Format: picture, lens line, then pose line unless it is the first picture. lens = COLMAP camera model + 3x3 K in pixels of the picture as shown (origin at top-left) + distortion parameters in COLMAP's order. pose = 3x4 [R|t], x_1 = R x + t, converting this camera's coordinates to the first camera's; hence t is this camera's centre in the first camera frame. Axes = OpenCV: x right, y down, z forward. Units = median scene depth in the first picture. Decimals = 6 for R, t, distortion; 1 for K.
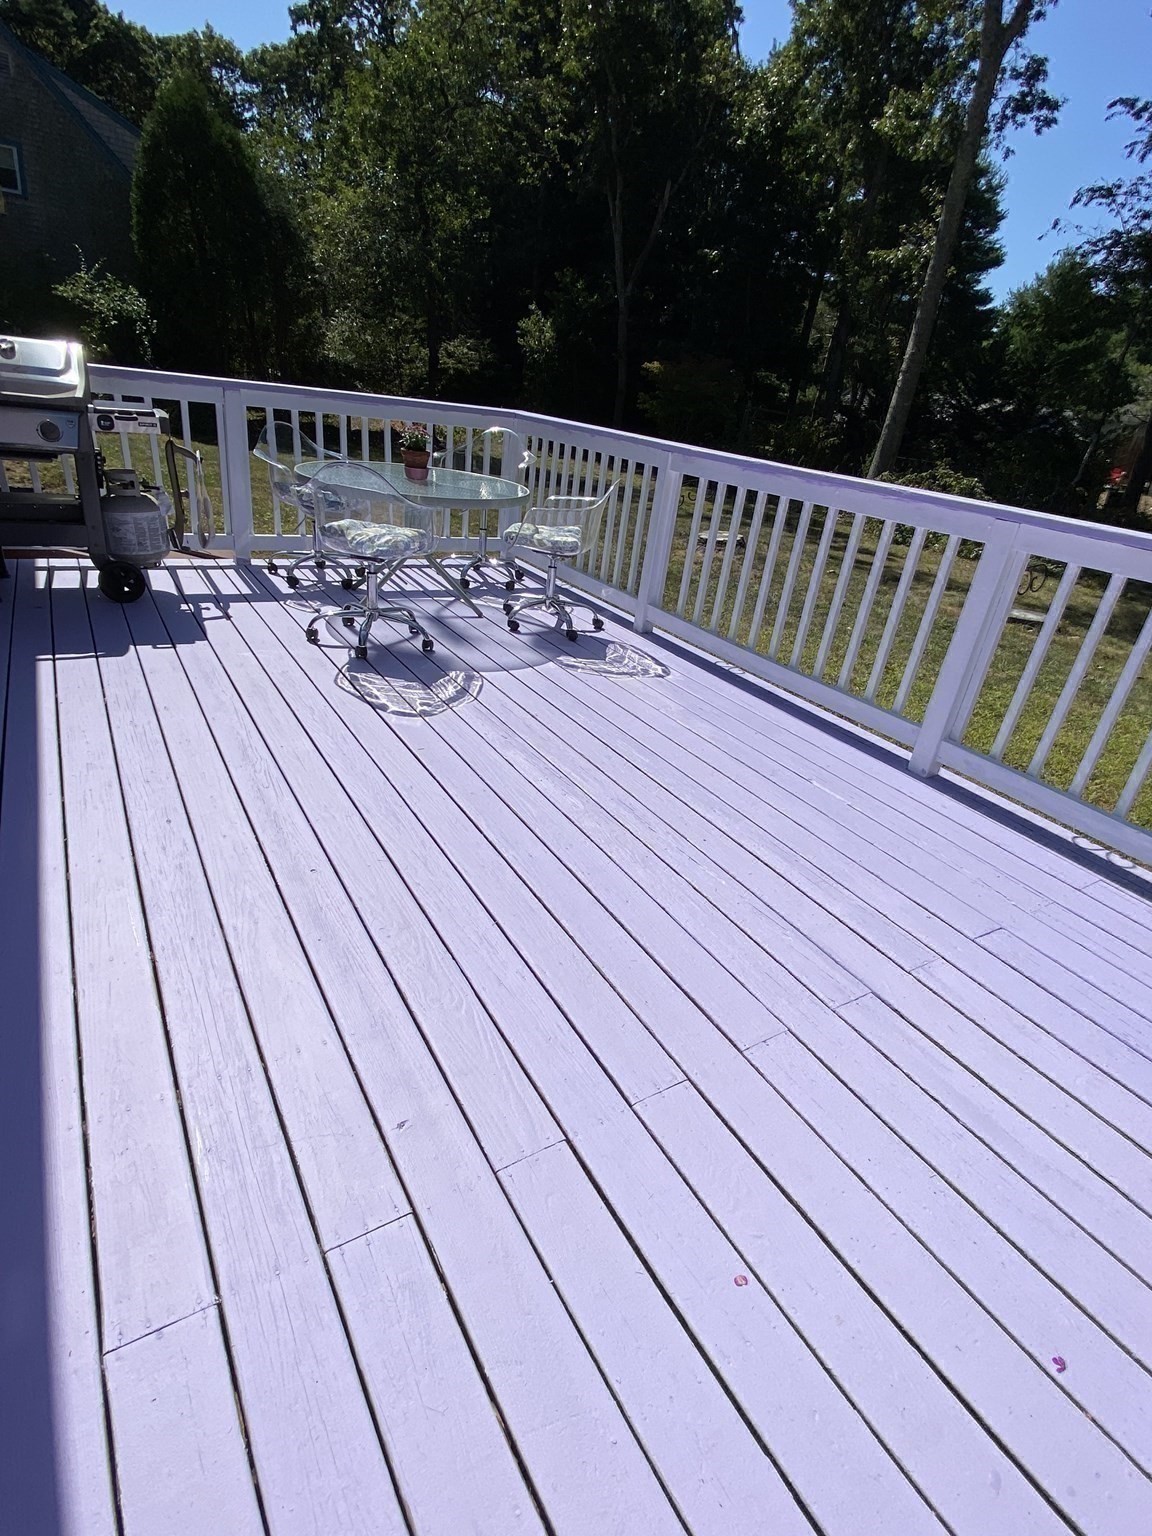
lens RADIAL K [[762.1, 0, 572.3], [0, 762.1, 769.5], [0, 0, 1]] dist [-0.000411, -0.000074]
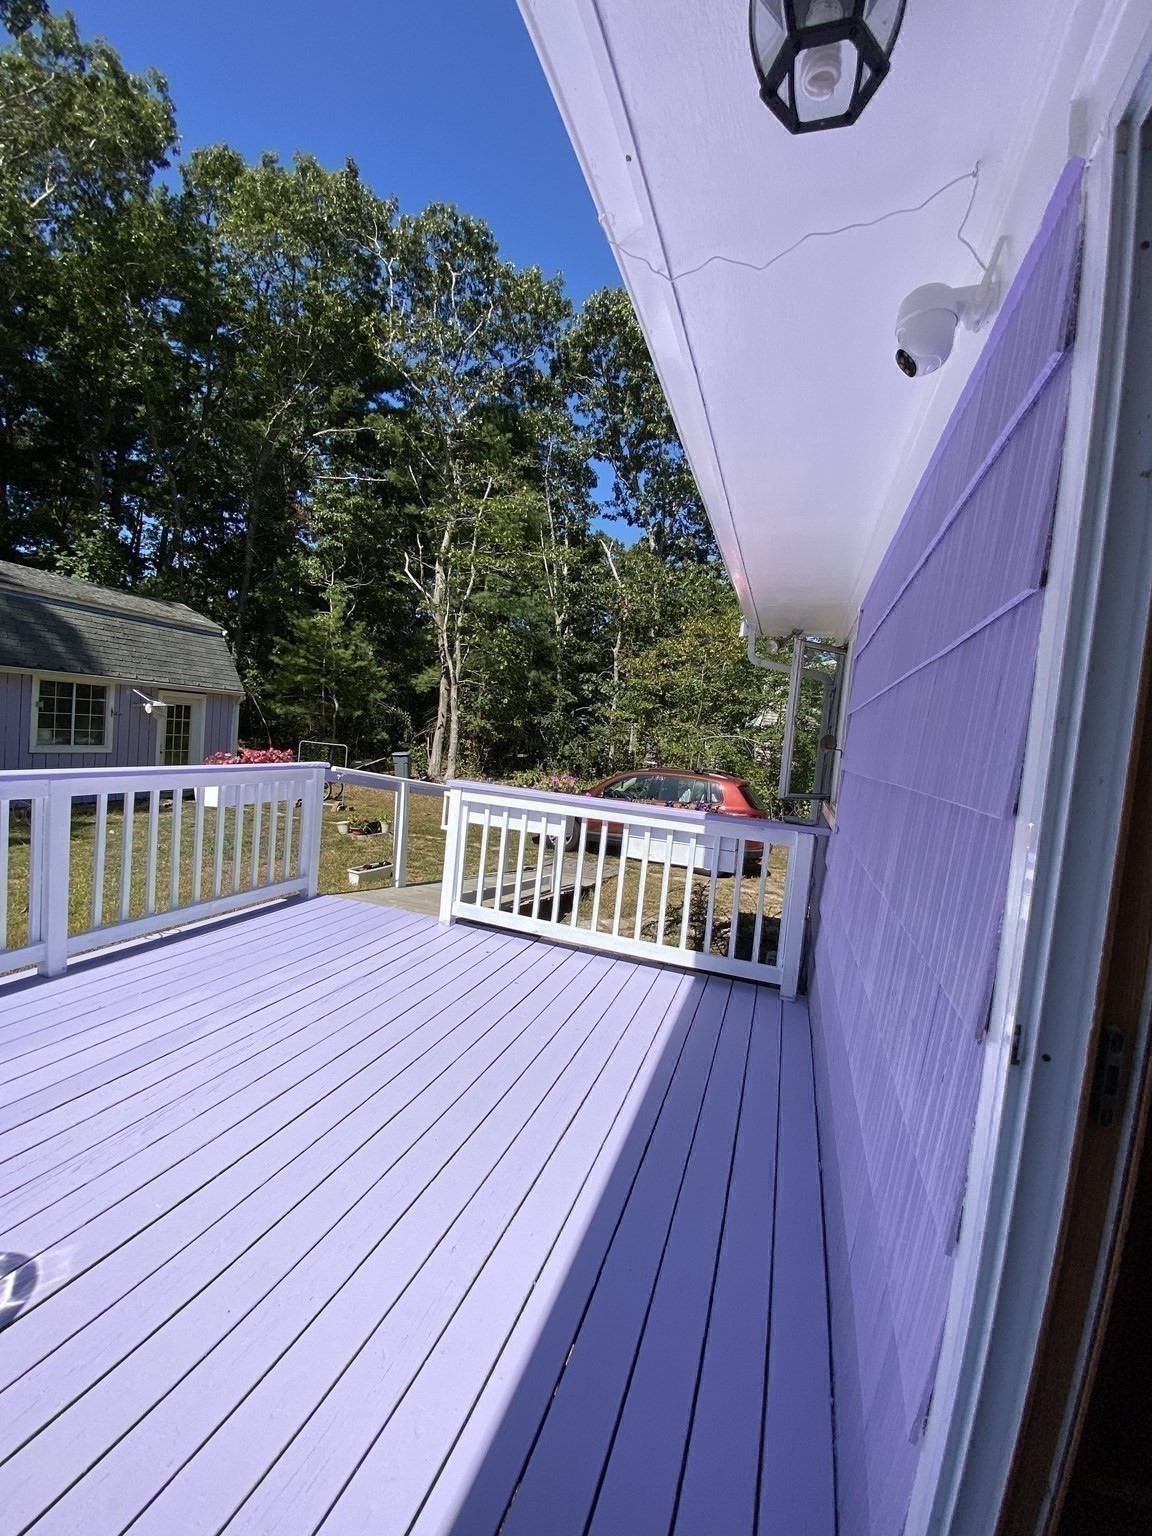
lens RADIAL K [[617.1, 0, 576.9], [0, 617.1, 768.6], [0, 0, 1]] dist [-0.000022, 0.000003]
pose [[-0.609731, -0.220885, 0.761208, -0.960707], [0.198135, 0.887417, 0.416214, -0.686937], [-0.767444, 0.404601, -0.497320, 0.885039]]
